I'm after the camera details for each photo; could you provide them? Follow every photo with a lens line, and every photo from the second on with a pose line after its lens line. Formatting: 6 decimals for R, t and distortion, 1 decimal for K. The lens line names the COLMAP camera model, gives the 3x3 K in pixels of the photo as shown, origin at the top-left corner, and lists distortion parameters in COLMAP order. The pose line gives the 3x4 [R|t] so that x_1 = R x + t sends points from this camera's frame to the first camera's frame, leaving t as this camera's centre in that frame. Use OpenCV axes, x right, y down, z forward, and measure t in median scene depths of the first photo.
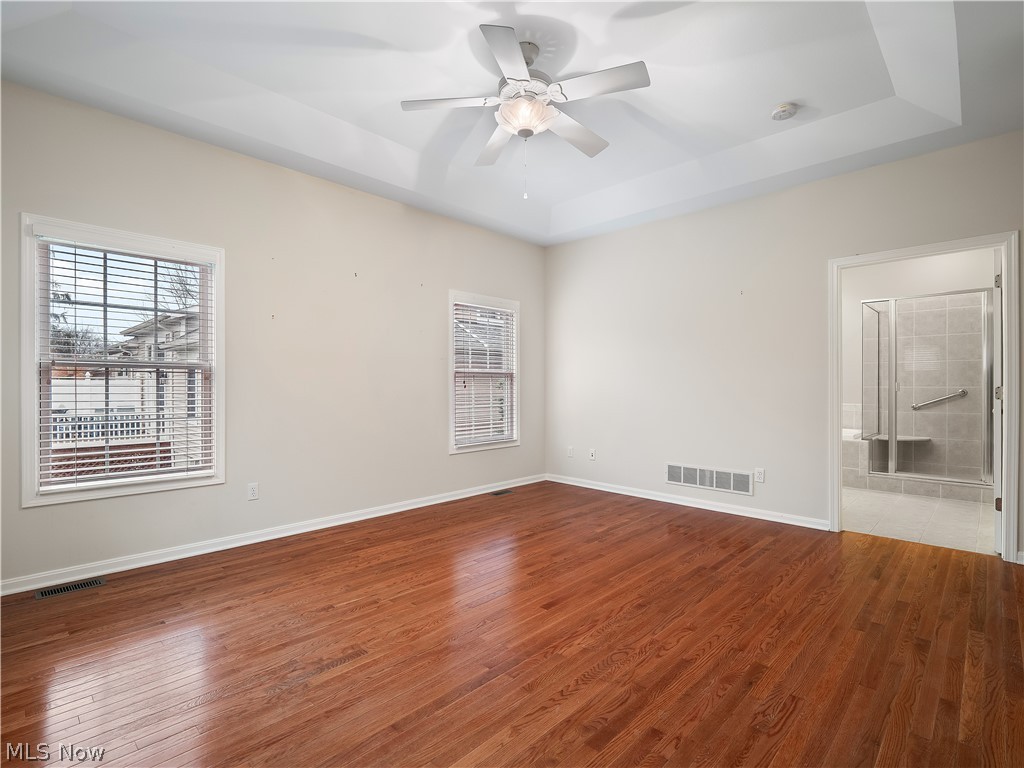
lens RADIAL K [[499.9, 0, 512.7], [0, 499.9, 381.0], [0, 0, 1]] dist [0.003246, -0.004345]
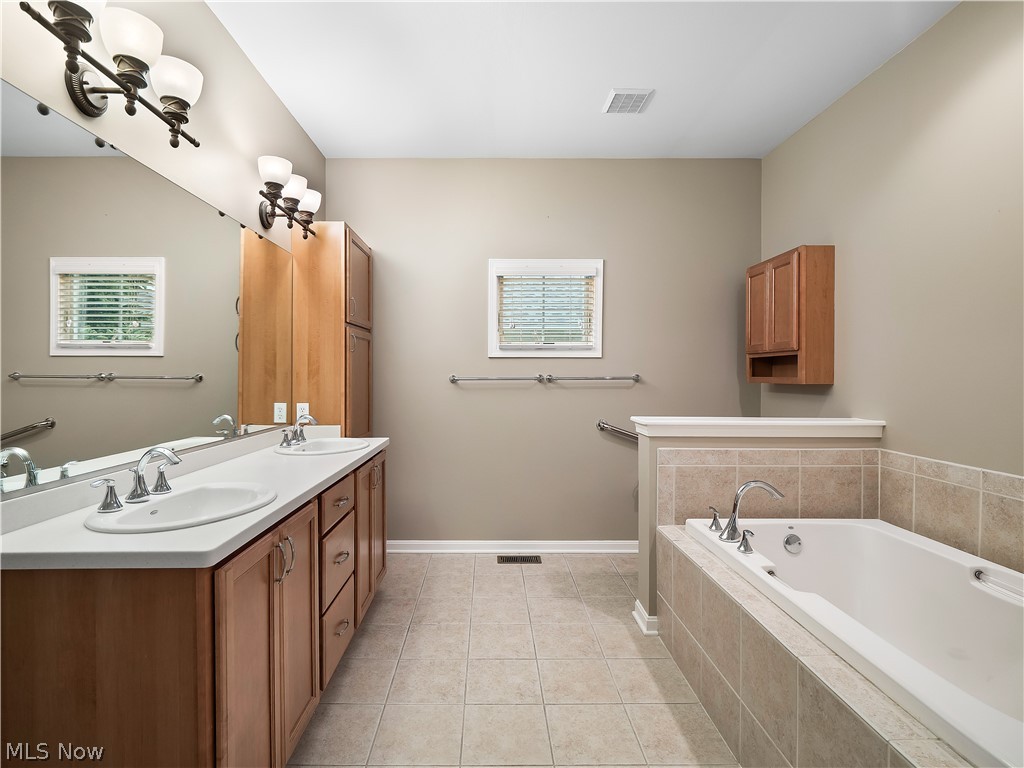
lens RADIAL K [[499.9, 0, 512.5], [0, 499.9, 383.2], [0, 0, 1]] dist [0.003246, -0.004345]
pose [[0.689426, 0.005211, -0.724338, 0.868569], [0.000750, 0.999968, 0.007908, -0.010912], [0.724356, -0.005996, 0.689400, 1.026686]]
